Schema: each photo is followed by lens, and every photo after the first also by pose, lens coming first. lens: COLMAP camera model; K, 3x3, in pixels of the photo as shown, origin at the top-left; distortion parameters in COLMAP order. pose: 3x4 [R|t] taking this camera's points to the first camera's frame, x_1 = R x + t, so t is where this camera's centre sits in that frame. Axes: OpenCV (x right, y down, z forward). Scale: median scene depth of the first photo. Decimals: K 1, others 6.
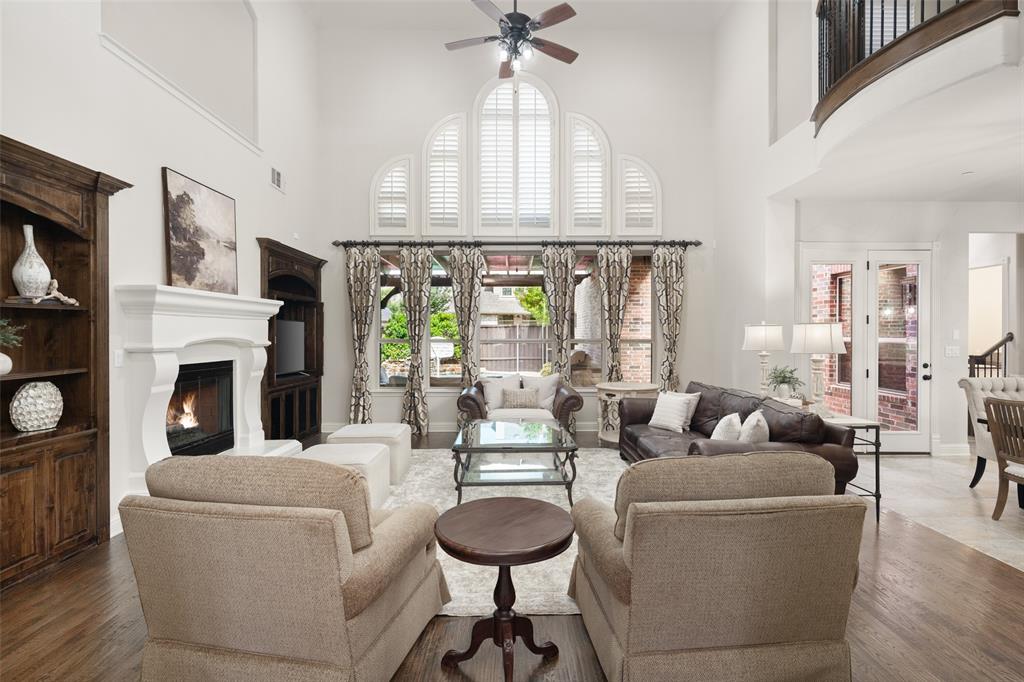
lens RADIAL K [[509.4, 0, 519.0], [0, 509.4, 331.3], [0, 0, 1]] dist [-0.000410, 0.000014]
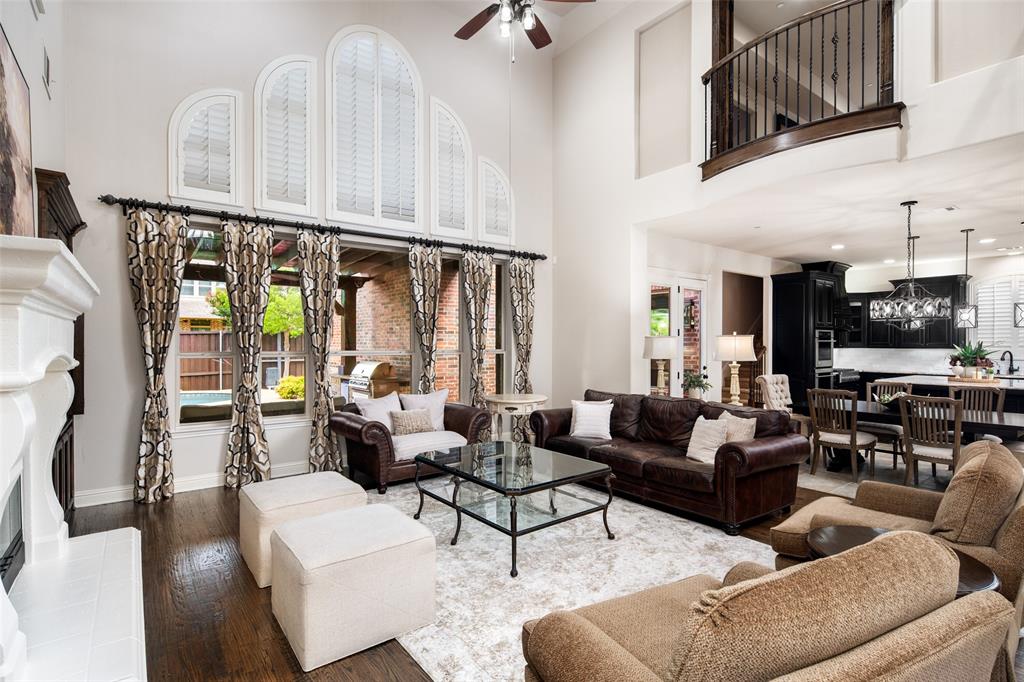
lens RADIAL K [[509.1, 0, 512.0], [0, 509.1, 341.0], [0, 0, 1]] dist [-0.001739, -0.001086]
pose [[0.797948, 0.001415, 0.602724, -0.419298], [-0.002962, 0.999994, 0.001573, -0.002874], [-0.602719, -0.003040, 0.797948, 0.255470]]
